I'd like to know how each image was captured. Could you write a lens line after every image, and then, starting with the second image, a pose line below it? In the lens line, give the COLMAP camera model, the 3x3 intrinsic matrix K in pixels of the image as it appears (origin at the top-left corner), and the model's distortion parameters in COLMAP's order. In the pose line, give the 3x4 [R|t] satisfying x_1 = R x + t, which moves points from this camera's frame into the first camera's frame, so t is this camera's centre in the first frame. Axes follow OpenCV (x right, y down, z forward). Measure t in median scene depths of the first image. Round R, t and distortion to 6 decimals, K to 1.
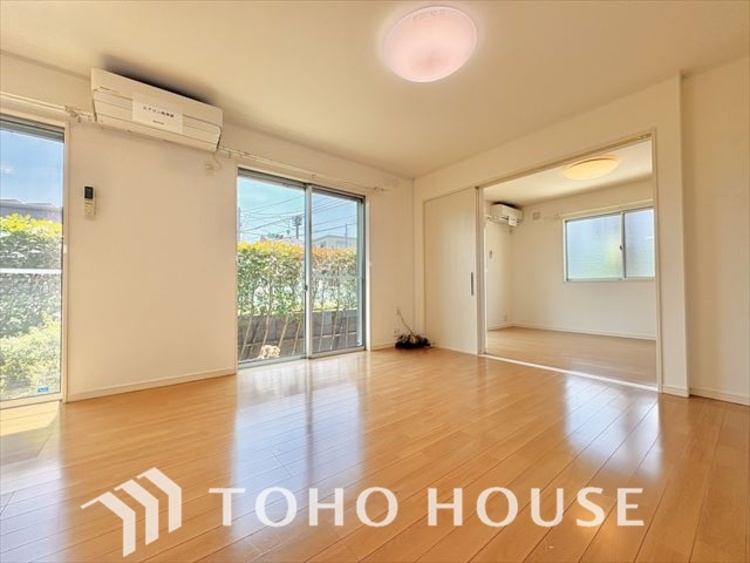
lens RADIAL K [[299.5, 0, 375.3], [0, 299.5, 281.1], [0, 0, 1]] dist [0.003931, -0.000999]
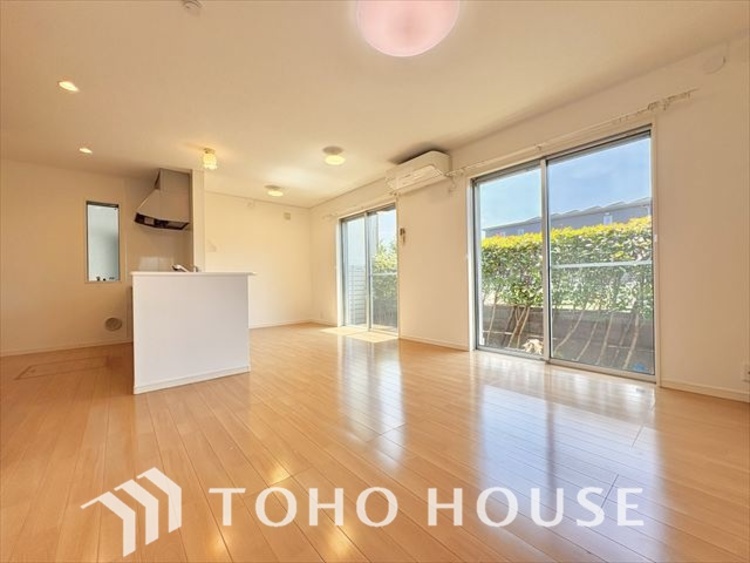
lens RADIAL K [[299.5, 0, 377.5], [0, 299.5, 282.4], [0, 0, 1]] dist [0.003931, -0.000999]
pose [[0.043113, 0.007305, -0.999043, 0.548971], [0.036070, 0.999310, 0.008863, 0.003786], [0.998419, -0.036418, 0.042820, 0.433955]]
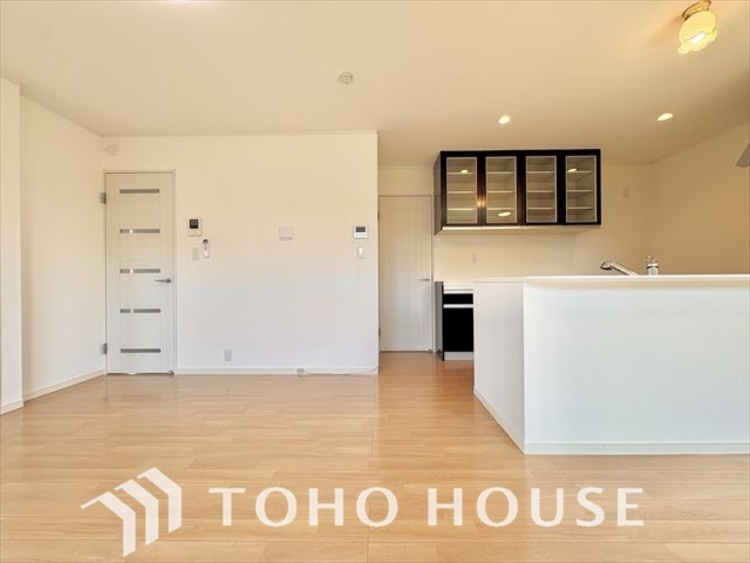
lens RADIAL K [[299.5, 0, 373.4], [0, 299.5, 281.0], [0, 0, 1]] dist [0.003931, -0.000999]
pose [[-0.772886, 0.015859, 0.634347, -0.303408], [-0.000375, 0.999676, -0.025450, -0.006861], [-0.634545, -0.019908, -0.772630, 0.594080]]
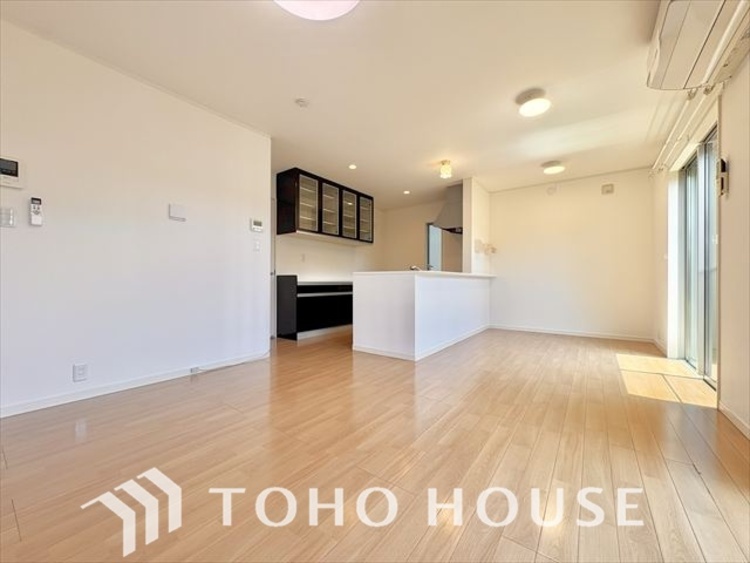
lens RADIAL K [[299.5, 0, 378.0], [0, 299.5, 281.0], [0, 0, 1]] dist [0.003931, -0.000999]
pose [[-0.962052, 0.004265, -0.272832, 0.113540], [0.009969, 0.999760, -0.019521, 0.017453], [0.272684, -0.021500, -0.961864, 0.894257]]
